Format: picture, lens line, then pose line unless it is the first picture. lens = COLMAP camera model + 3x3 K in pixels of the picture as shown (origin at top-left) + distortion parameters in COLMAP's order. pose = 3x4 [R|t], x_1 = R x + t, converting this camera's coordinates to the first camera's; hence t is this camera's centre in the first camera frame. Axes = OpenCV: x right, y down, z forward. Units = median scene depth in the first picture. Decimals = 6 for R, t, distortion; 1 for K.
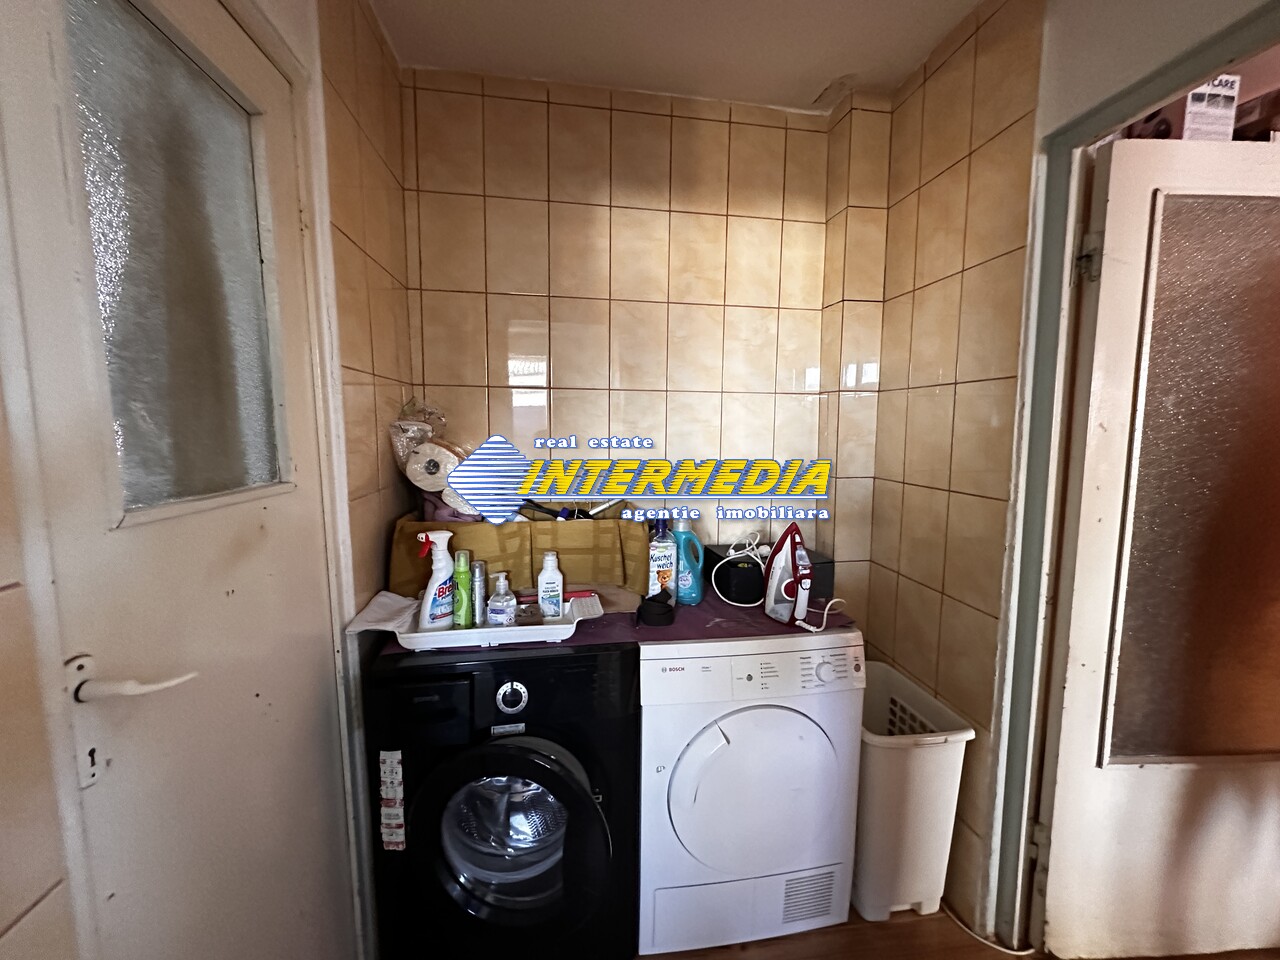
lens RADIAL K [[508.0, 0, 646.6], [0, 508.0, 480.1], [0, 0, 1]] dist [-0.001347, 0.000652]
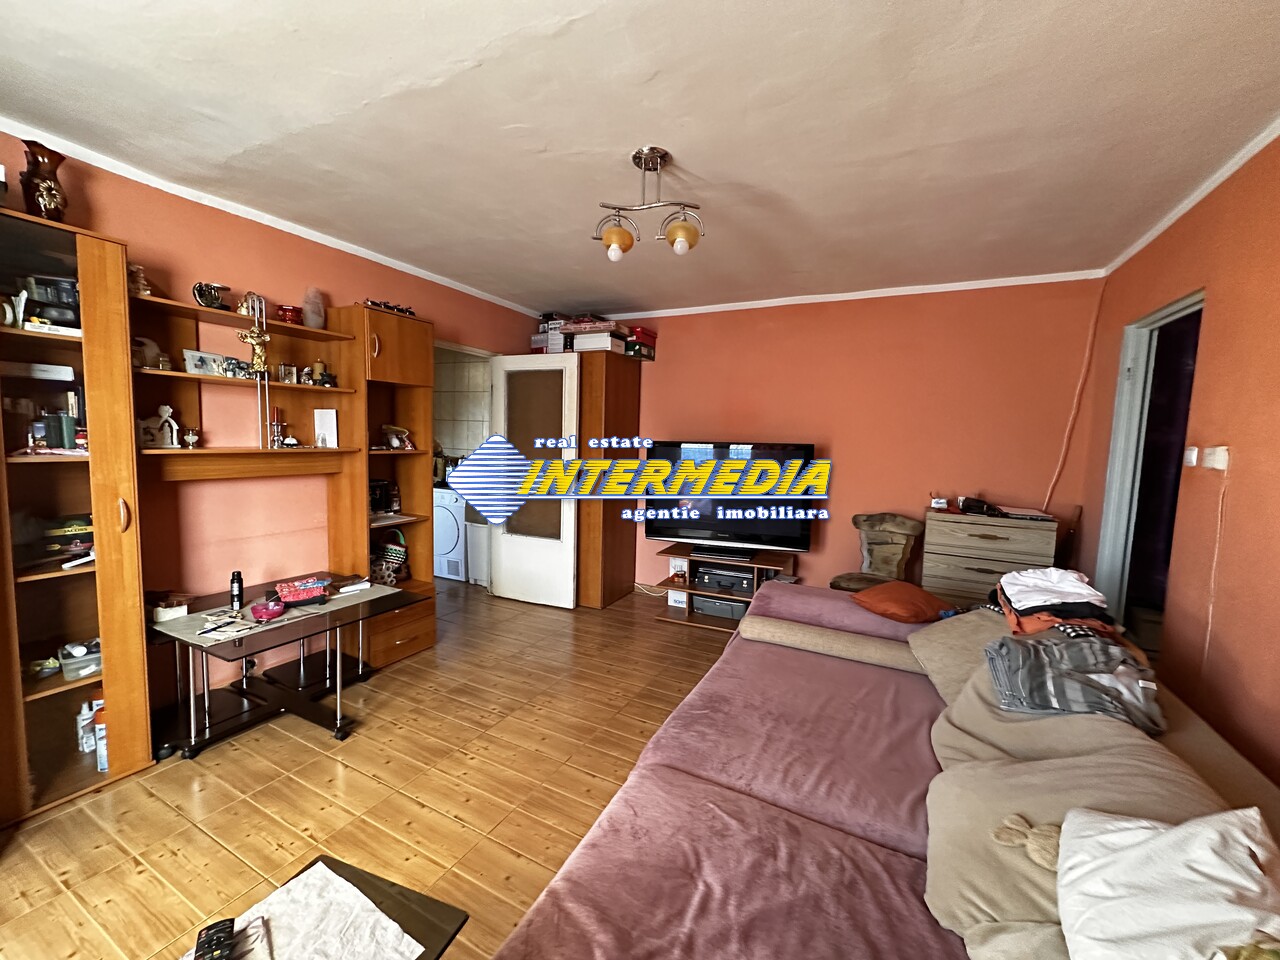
lens RADIAL K [[508.0, 0, 642.2], [0, 508.0, 483.2], [0, 0, 1]] dist [-0.001347, 0.000652]
pose [[0.811631, 0.062911, -0.580773, 2.596877], [-0.085607, 0.996260, -0.011719, 0.140668], [0.577864, 0.059230, 0.813981, -0.857256]]
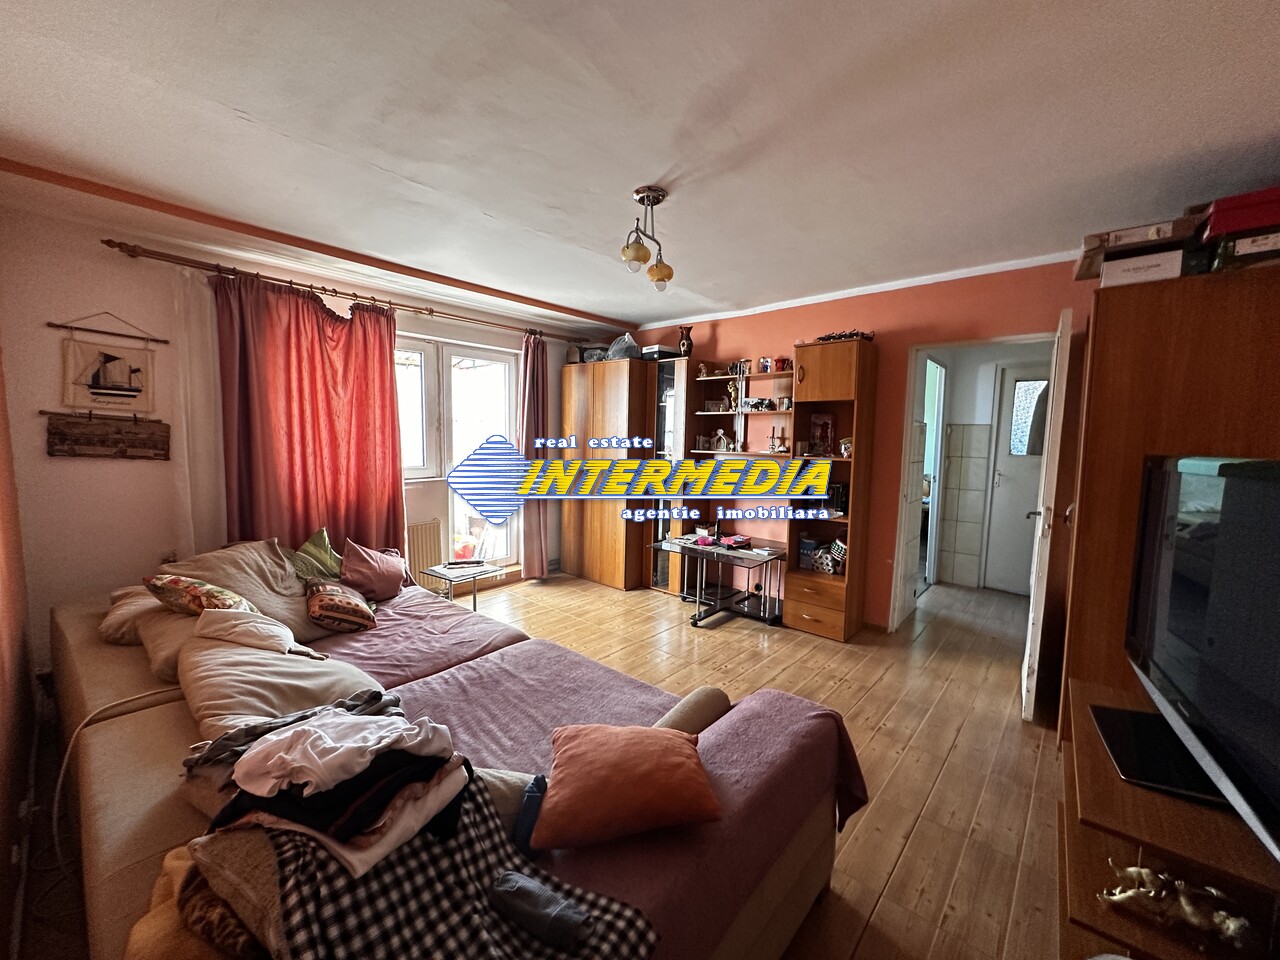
lens RADIAL K [[508.0, 0, 640.9], [0, 508.0, 480.2], [0, 0, 1]] dist [-0.001347, 0.000652]
pose [[-0.765974, 0.030982, -0.642125, 2.786030], [-0.097043, 0.981820, 0.163131, -0.089288], [0.635505, 0.187267, -0.749042, 1.140894]]
